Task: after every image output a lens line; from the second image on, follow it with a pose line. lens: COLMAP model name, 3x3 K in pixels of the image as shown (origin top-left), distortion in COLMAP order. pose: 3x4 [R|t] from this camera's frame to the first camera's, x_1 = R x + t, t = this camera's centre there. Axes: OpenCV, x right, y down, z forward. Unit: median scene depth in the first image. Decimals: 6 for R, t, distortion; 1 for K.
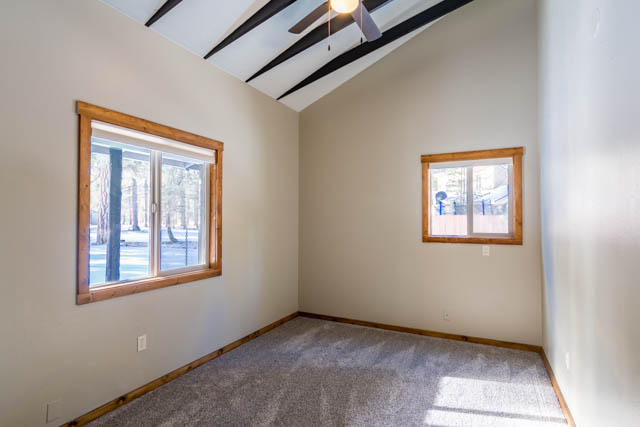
lens RADIAL K [[324.4, 0, 320.0], [0, 324.4, 213.5], [0, 0, 1]] dist [-0.001037, -0.000090]
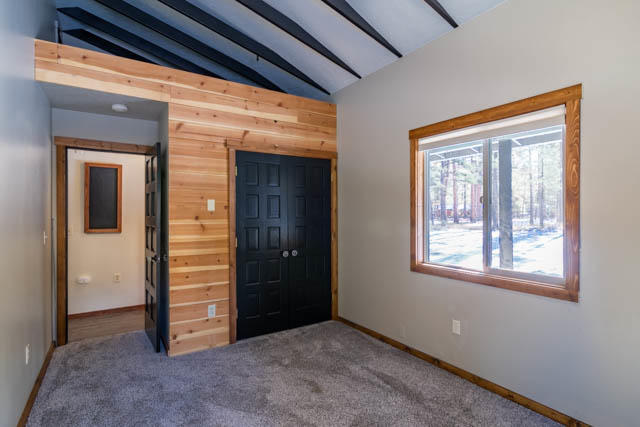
lens RADIAL K [[324.4, 0, 320.0], [0, 324.4, 213.5], [0, 0, 1]] dist [-0.001037, -0.000090]
pose [[-0.486830, 0.003210, -0.873491, 0.570466], [0.018170, 0.999814, -0.006453, 0.021239], [0.873308, -0.019012, -0.486797, 1.065441]]
